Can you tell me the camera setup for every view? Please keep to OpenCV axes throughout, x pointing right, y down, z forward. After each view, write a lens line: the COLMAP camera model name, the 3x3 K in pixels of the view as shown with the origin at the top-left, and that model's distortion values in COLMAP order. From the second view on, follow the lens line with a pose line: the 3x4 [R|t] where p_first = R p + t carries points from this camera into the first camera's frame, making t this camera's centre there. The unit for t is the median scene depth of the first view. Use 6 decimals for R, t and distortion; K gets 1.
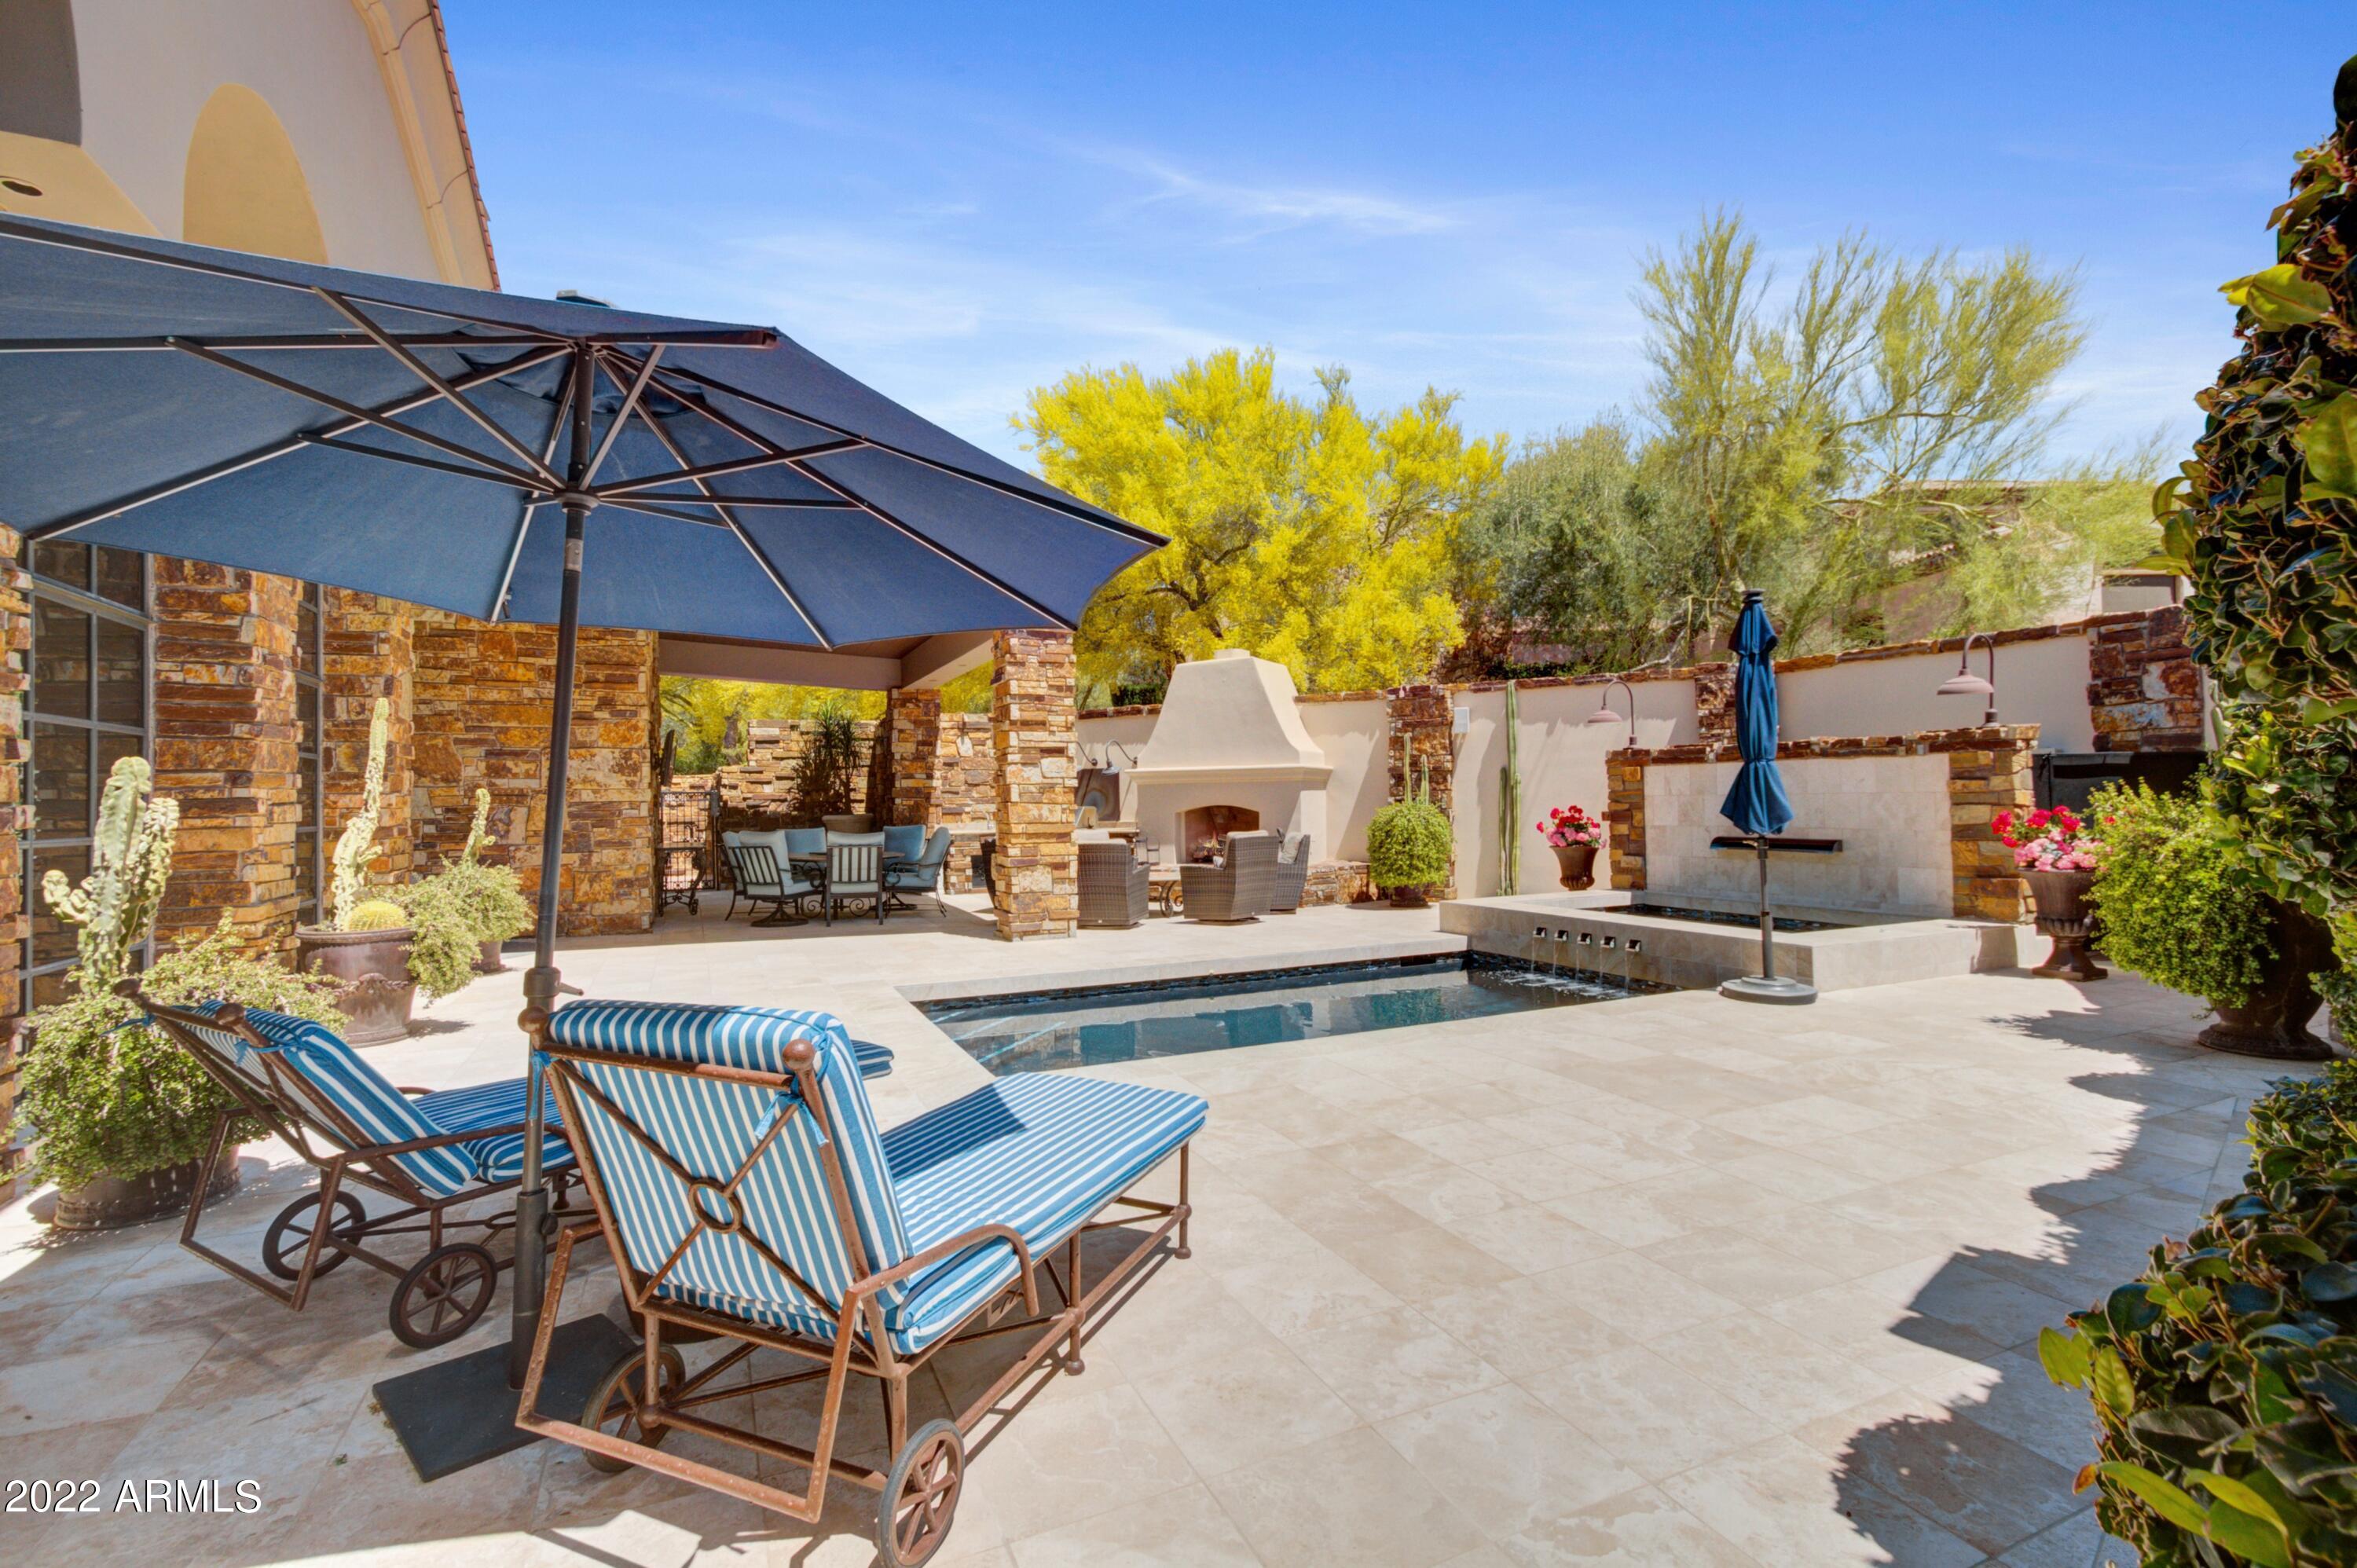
lens RADIAL K [[1078.4, 0, 1197.5], [0, 1078.4, 781.7], [0, 0, 1]] dist [0.001229, 0.004144]
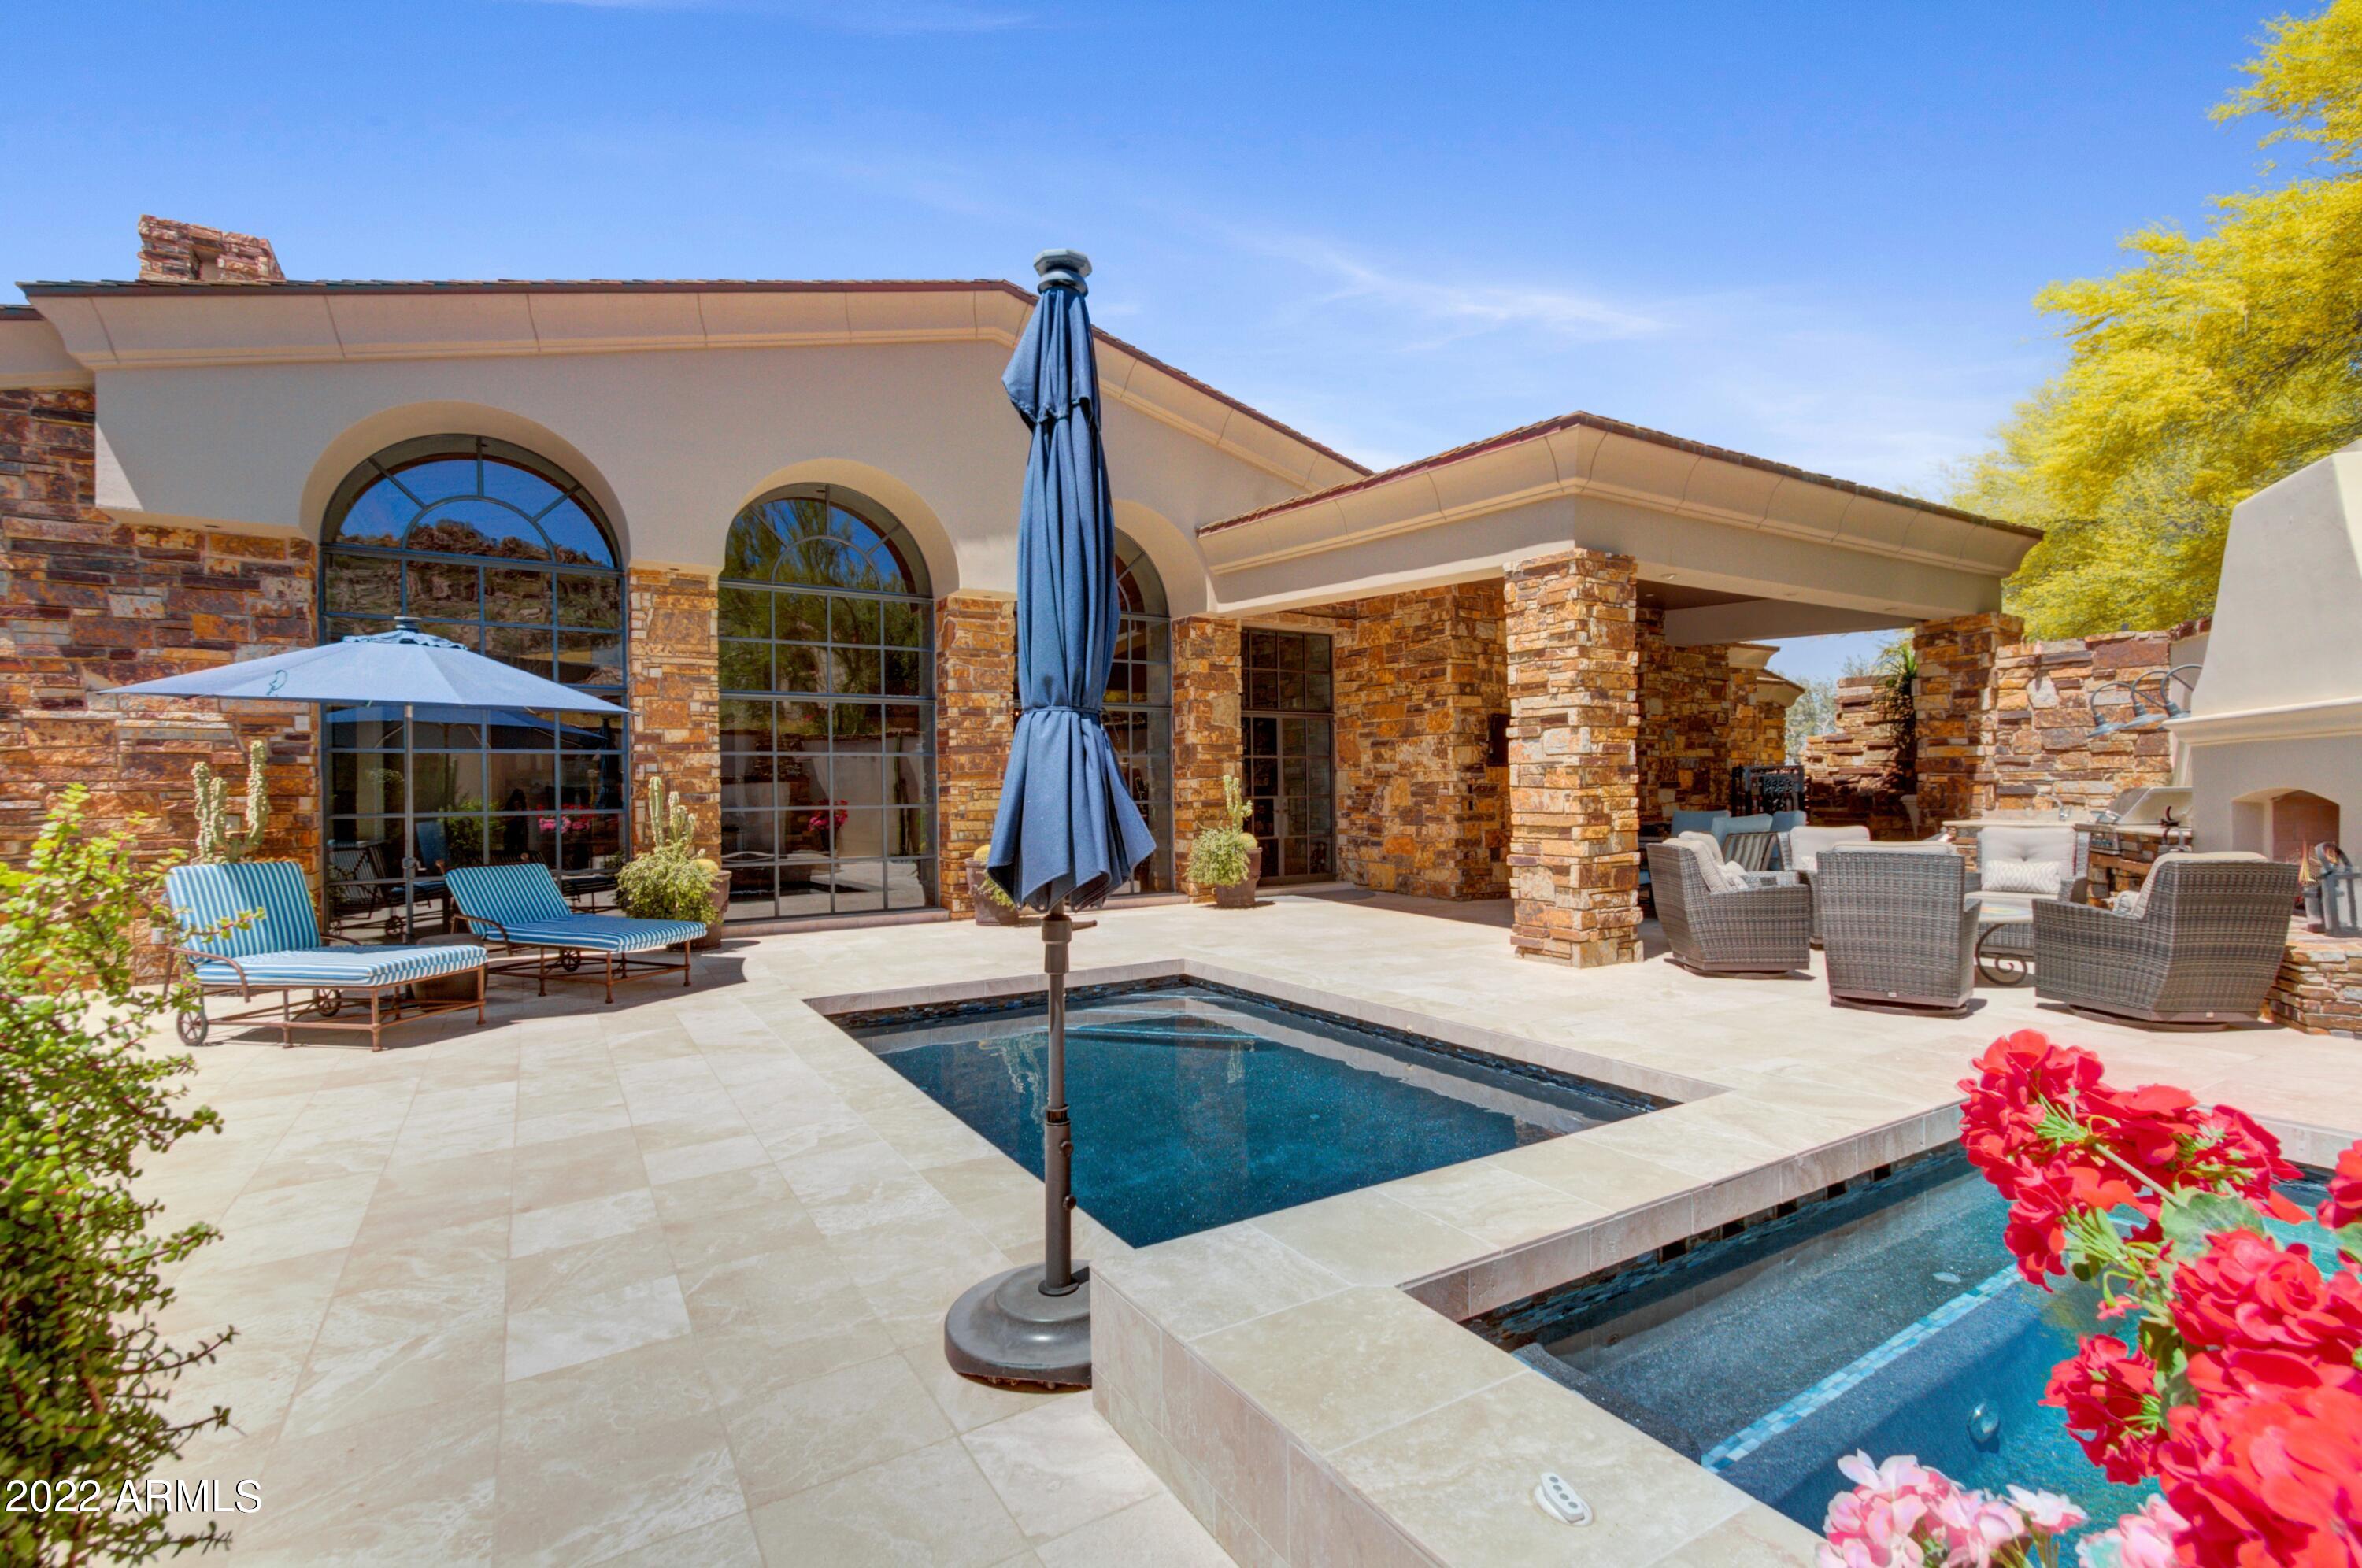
lens RADIAL K [[1080.6, 0, 1196.0], [0, 1080.6, 785.4], [0, 0, 1]] dist [0.001229, 0.004144]
pose [[0.136019, 0.008062, -0.990673, 0.568769], [0.028220, 0.999530, 0.012008, 0.001687], [0.990304, -0.029590, 0.135728, 0.617724]]
